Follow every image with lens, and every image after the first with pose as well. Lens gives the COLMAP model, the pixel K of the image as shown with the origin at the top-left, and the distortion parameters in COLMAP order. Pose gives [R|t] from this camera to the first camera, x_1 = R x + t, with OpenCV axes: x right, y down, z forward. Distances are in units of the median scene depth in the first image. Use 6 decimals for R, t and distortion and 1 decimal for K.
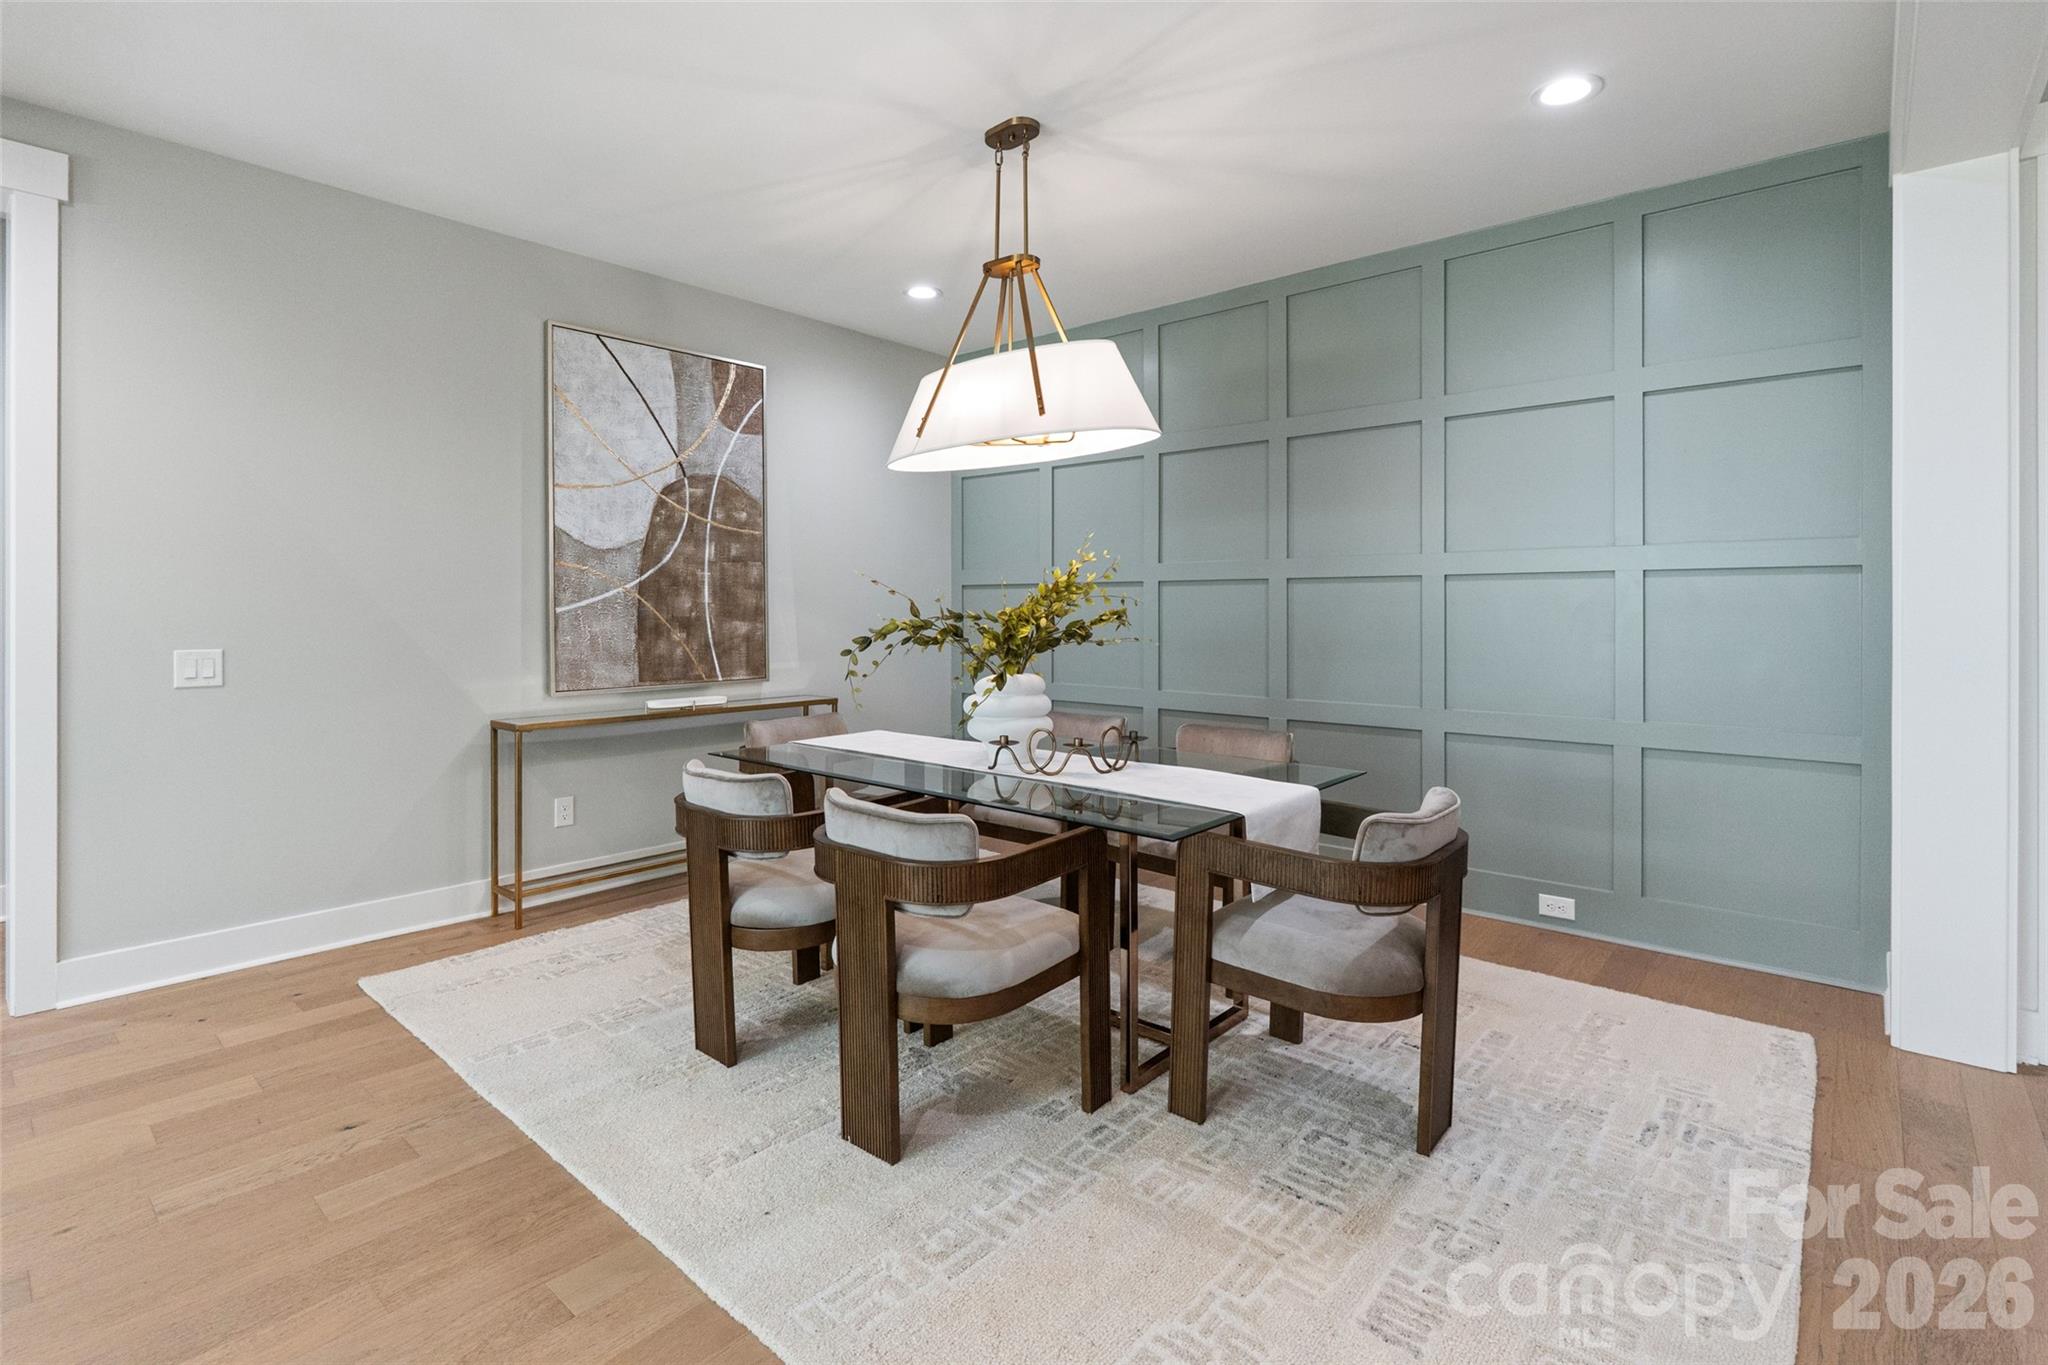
lens RADIAL K [[965.5, 0, 1056.4], [0, 965.5, 617.8], [0, 0, 1]] dist [-0.009198, 0.000146]
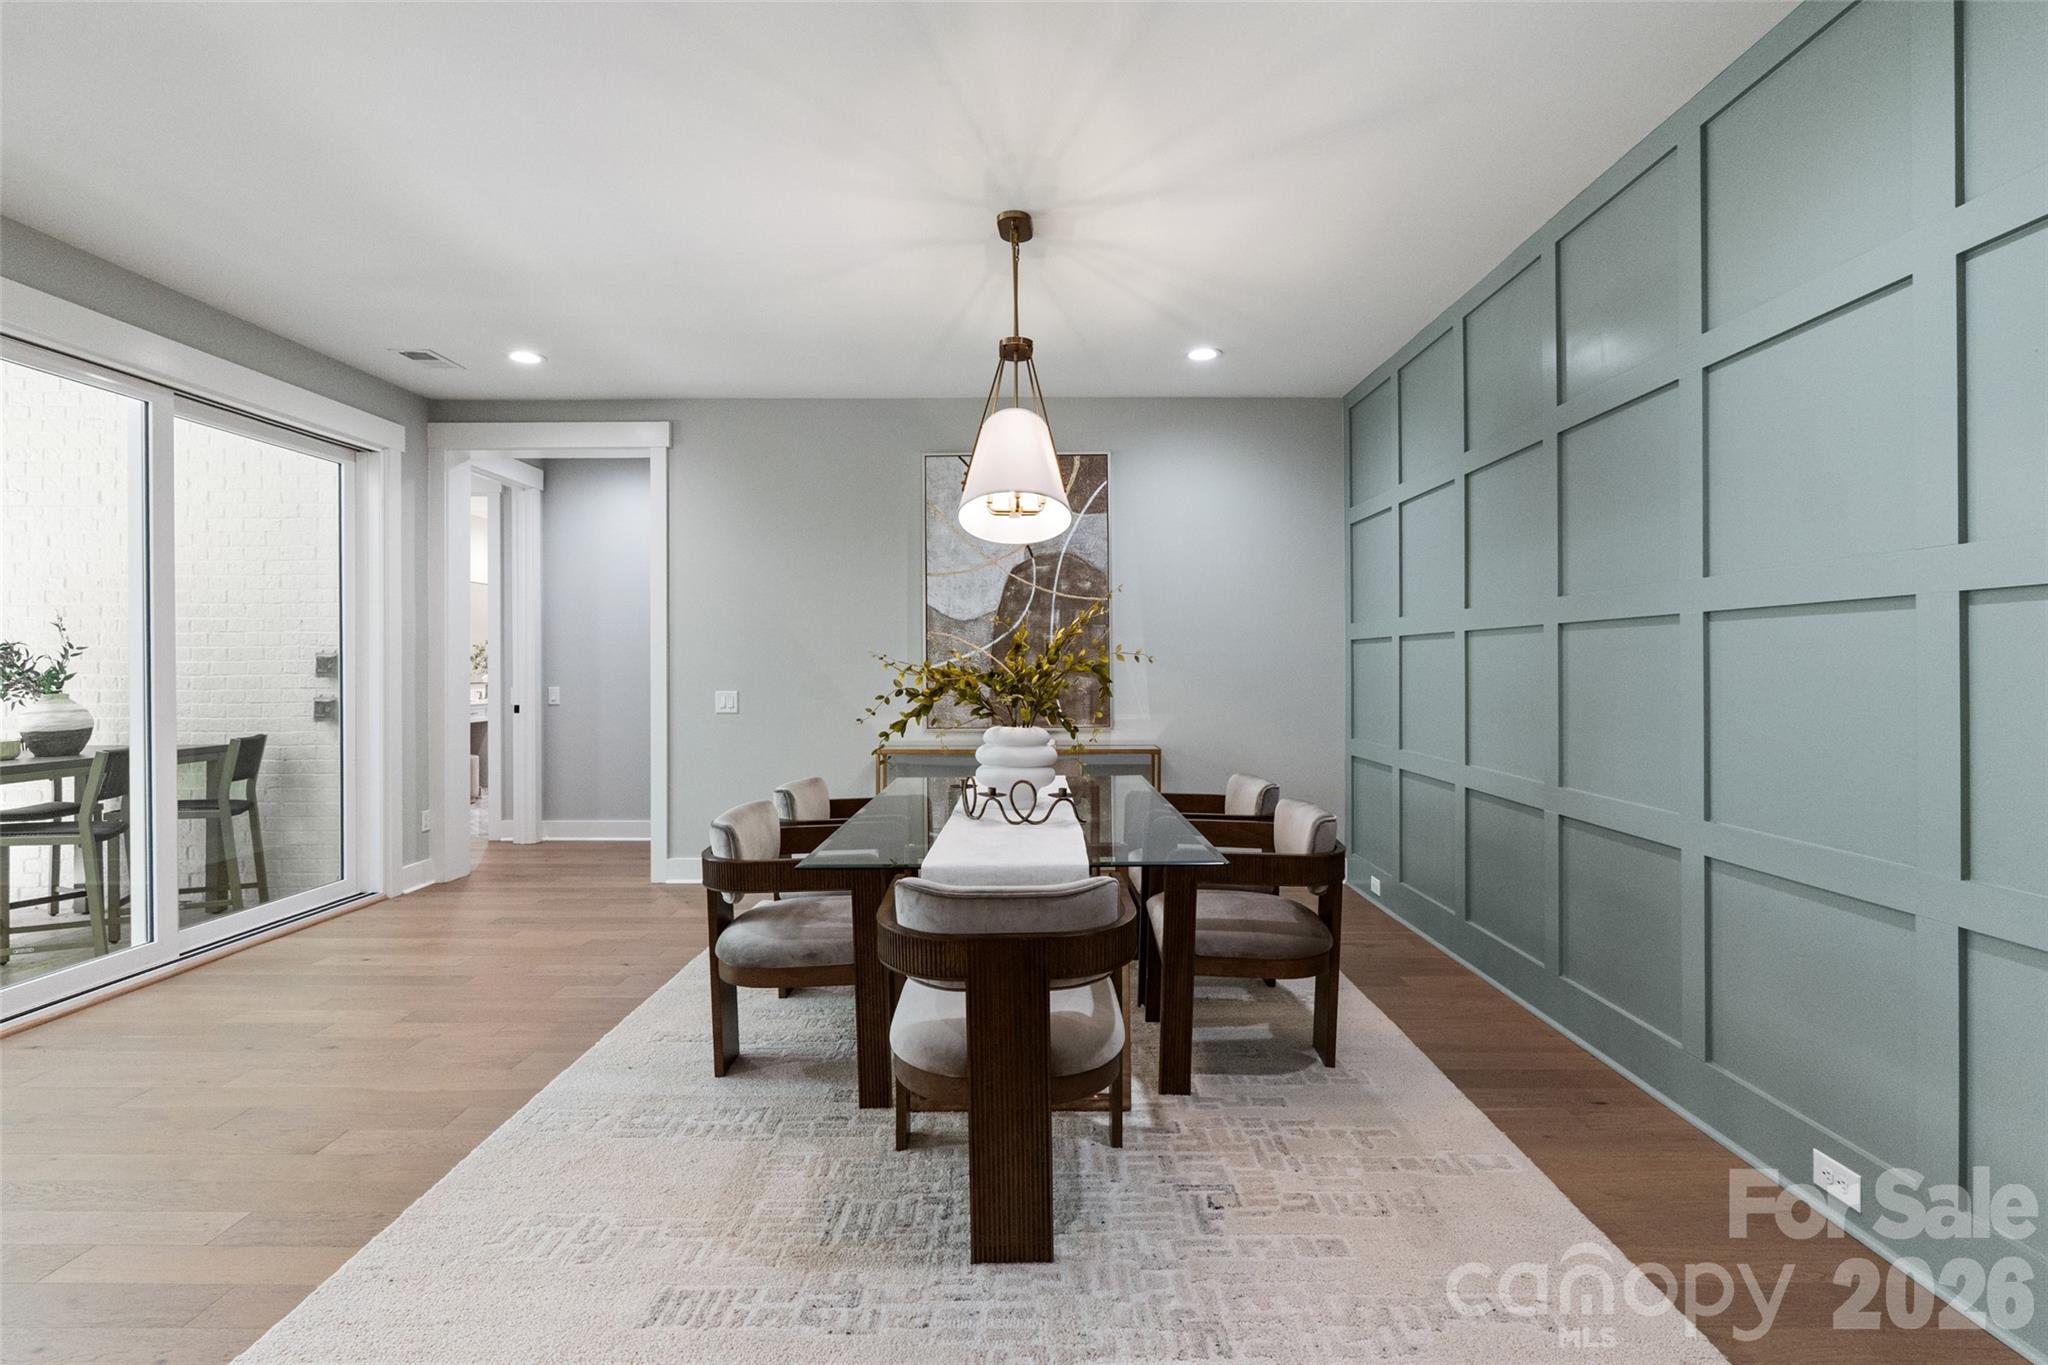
lens RADIAL K [[965.5, 0, 1031.8], [0, 965.5, 672.5], [0, 0, 1]] dist [-0.009198, 0.000146]
pose [[0.645182, 0.003398, -0.764022, 0.552168], [-0.003109, 0.999994, 0.001822, -0.003570], [0.764023, 0.001200, 0.645188, 0.220396]]
